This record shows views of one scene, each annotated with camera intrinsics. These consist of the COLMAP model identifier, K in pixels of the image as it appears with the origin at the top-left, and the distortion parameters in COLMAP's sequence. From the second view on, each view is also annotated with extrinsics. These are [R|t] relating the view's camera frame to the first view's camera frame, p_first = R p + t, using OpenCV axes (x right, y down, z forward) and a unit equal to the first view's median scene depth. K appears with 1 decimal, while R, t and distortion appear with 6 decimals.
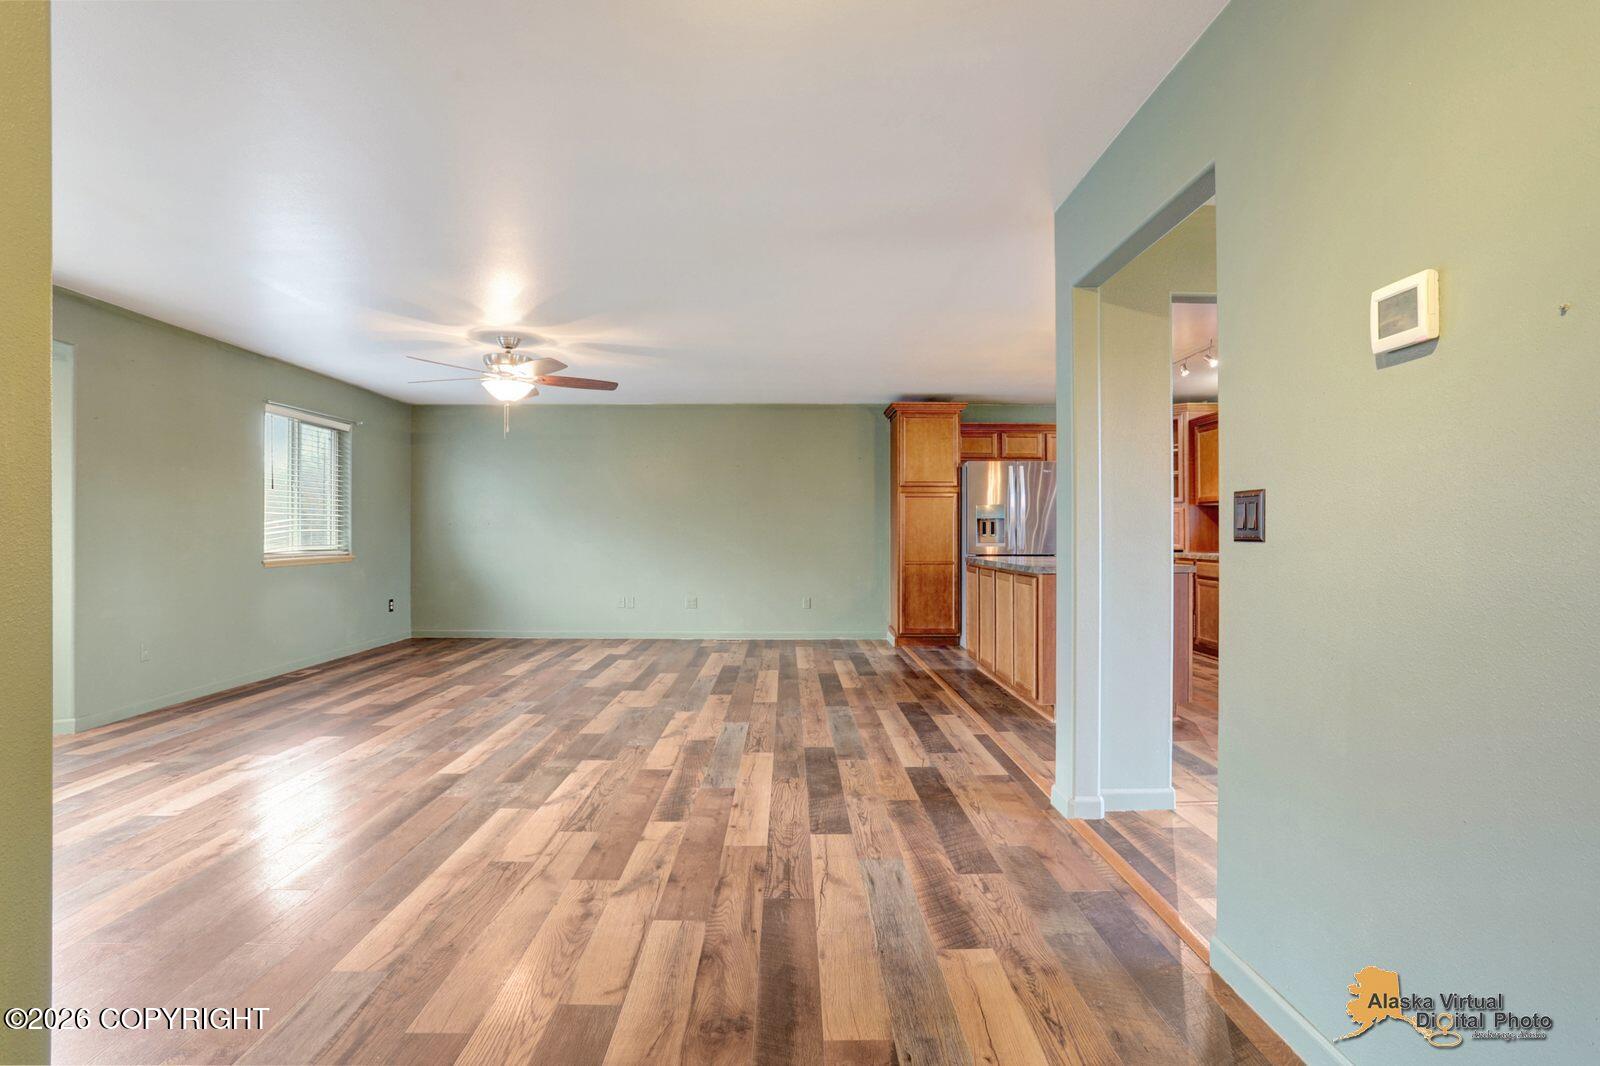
lens RADIAL K [[789.2, 0, 798.3], [0, 789.2, 553.3], [0, 0, 1]] dist [-0.059913, 0.028067]
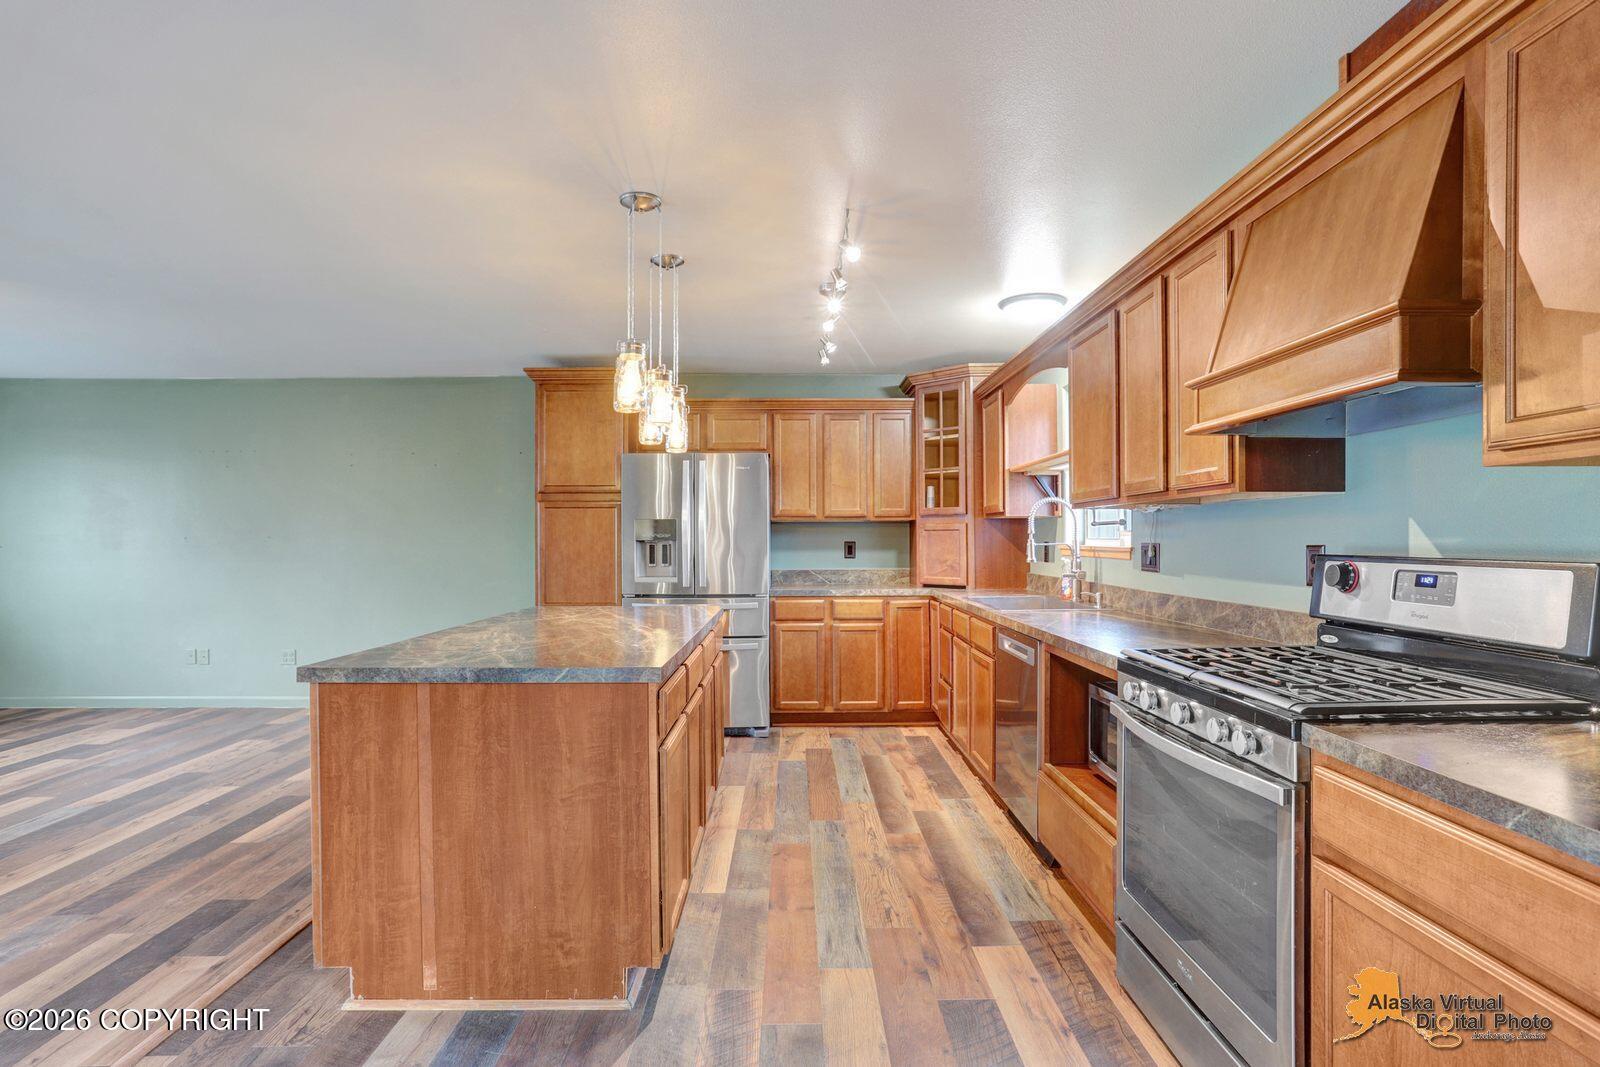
lens RADIAL K [[789.2, 0, 798.3], [0, 789.2, 553.8], [0, 0, 1]] dist [-0.059913, 0.028067]
pose [[0.999989, -0.003919, 0.002758, 0.680873], [0.003933, 0.999978, -0.005295, -0.055062], [-0.002737, 0.005306, 0.999982, 0.637357]]
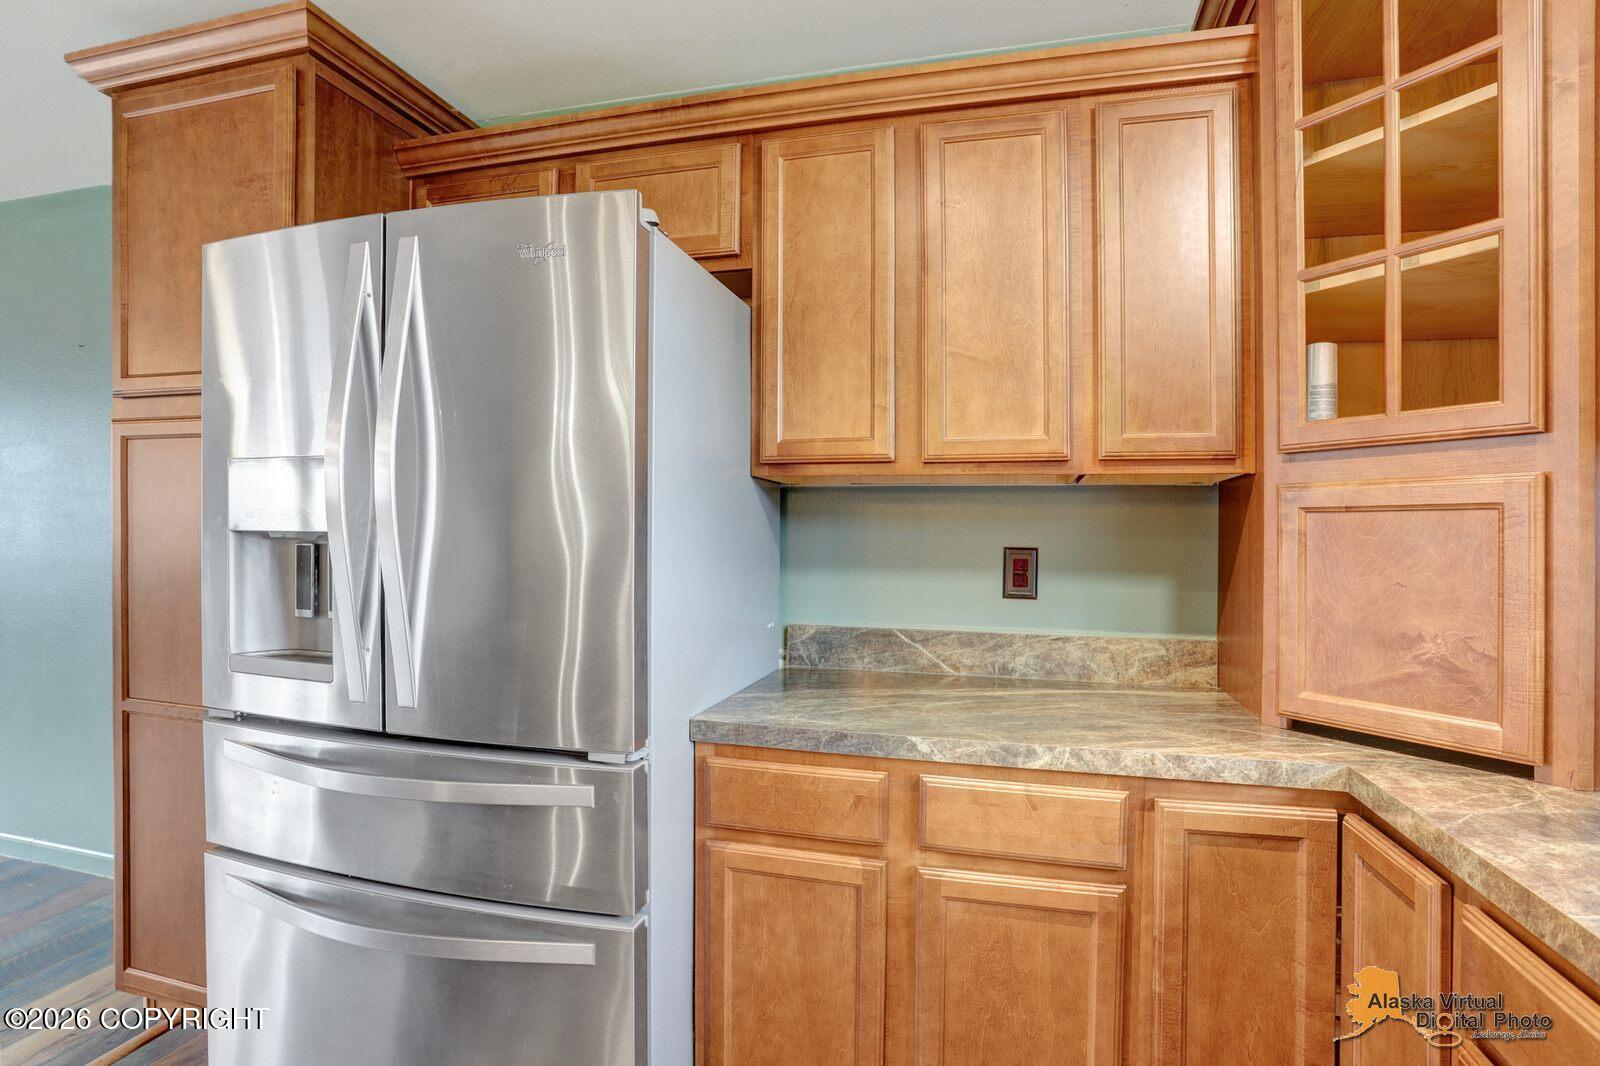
lens RADIAL K [[815.0, 0, 800.0], [0, 815.0, 533.0], [0, 0, 1]] dist [-0.102227, 0.086190]
pose [[0.963051, 0.010692, -0.269107, 0.783438], [-0.017814, 0.999552, -0.024037, -0.079396], [0.268730, 0.027942, 0.962810, 1.594102]]
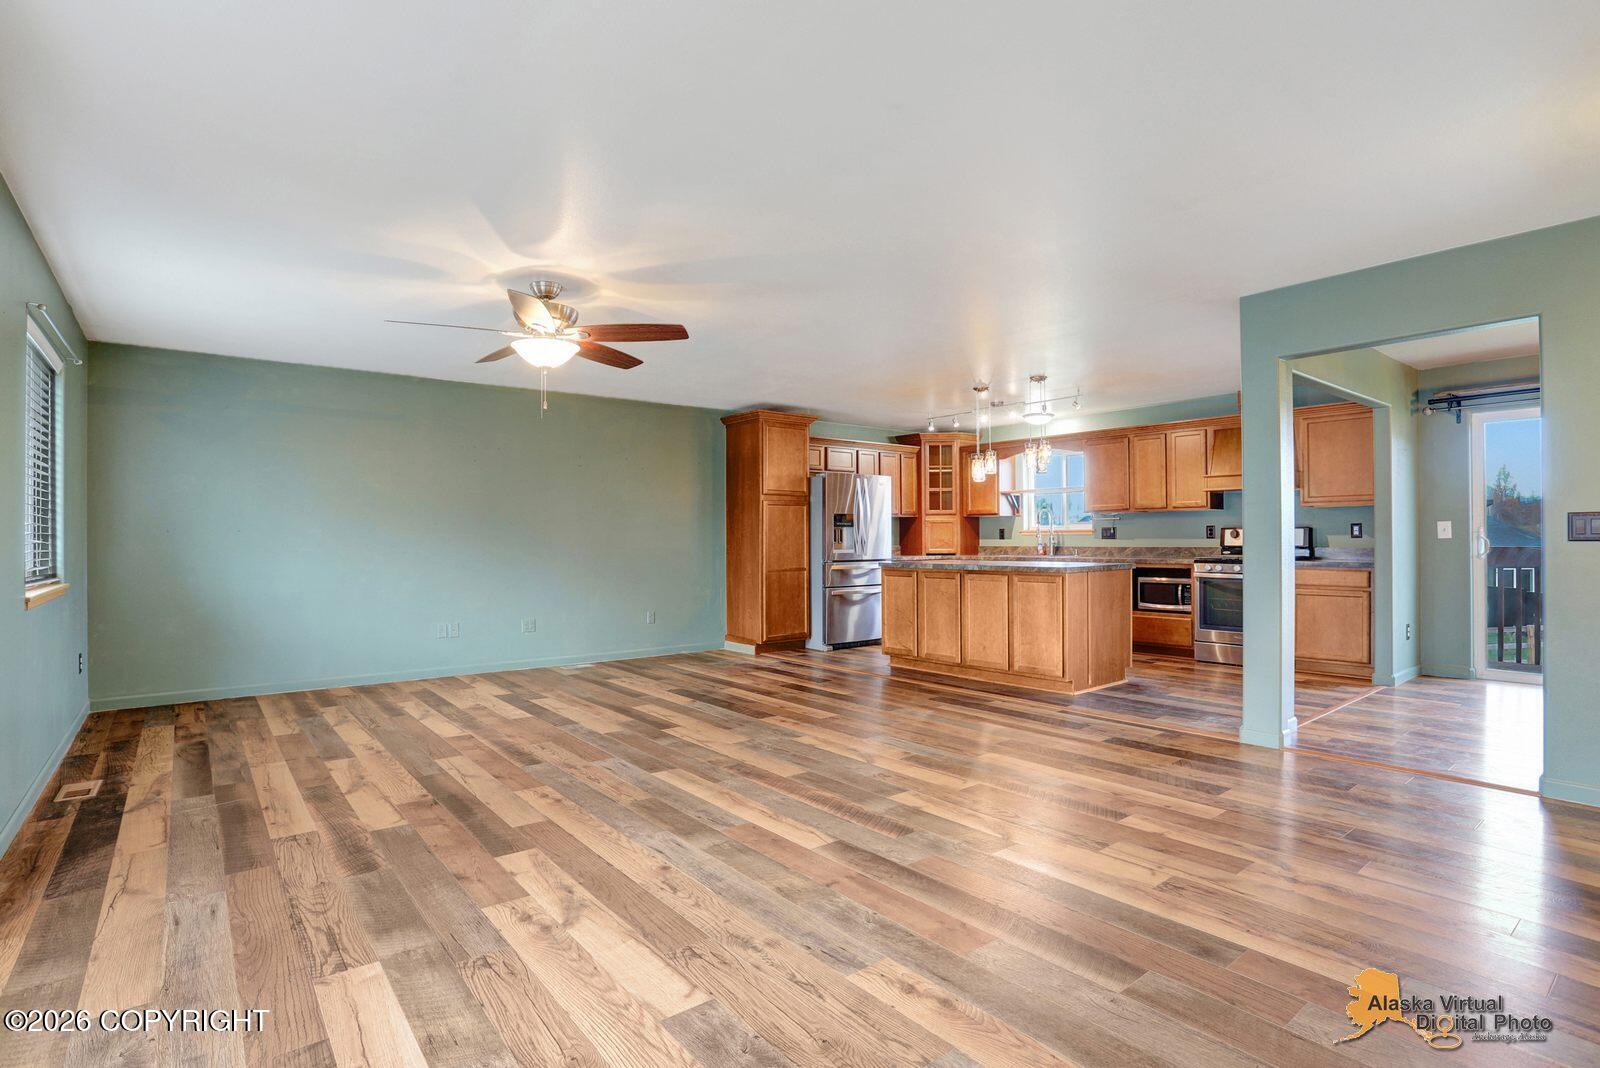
lens RADIAL K [[786.4, 0, 797.2], [0, 786.4, 568.8], [0, 0, 1]] dist [-0.118164, 0.070515]
pose [[0.790164, -0.026813, 0.612309, -0.875015], [0.021570, 0.999640, 0.015939, -0.009402], [-0.612516, 0.000613, 0.790458, 0.366088]]
